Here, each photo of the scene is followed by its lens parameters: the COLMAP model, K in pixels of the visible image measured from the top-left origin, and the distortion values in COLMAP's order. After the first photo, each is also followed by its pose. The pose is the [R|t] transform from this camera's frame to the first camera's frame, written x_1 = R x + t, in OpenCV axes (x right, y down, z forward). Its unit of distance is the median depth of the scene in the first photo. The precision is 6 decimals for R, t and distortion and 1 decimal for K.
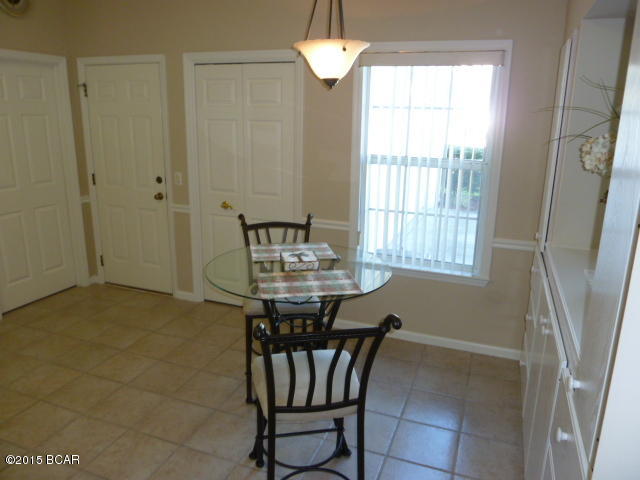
lens RADIAL K [[477.3, 0, 320.0], [0, 477.3, 240.0], [0, 0, 1]] dist [-0.034405, 0.002932]
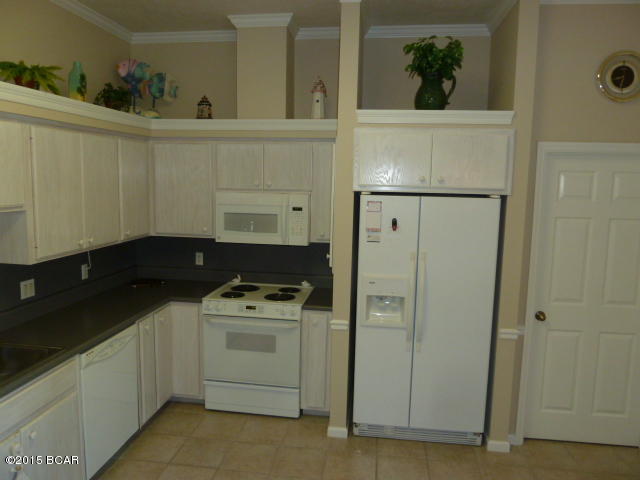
lens RADIAL K [[477.3, 0, 320.0], [0, 477.3, 240.0], [0, 0, 1]] dist [-0.034405, 0.002932]
pose [[0.232640, 0.108491, -0.966493, 0.045306], [-0.261409, 0.964164, 0.045307, -0.158548], [0.936773, 0.242110, 0.252664, 0.385878]]
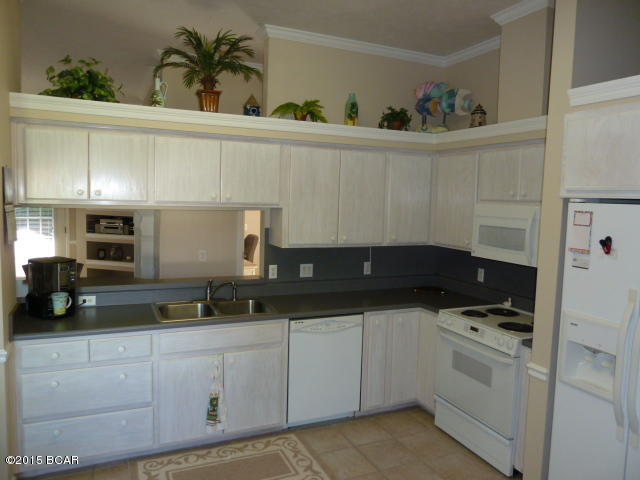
lens RADIAL K [[477.3, 0, 320.0], [0, 477.3, 240.0], [0, 0, 1]] dist [-0.034405, 0.002932]
pose [[-0.697866, 0.023374, -0.715847, -0.105830], [-0.222231, 0.943072, 0.247443, -0.261633], [0.680880, 0.331765, -0.652943, 0.901598]]
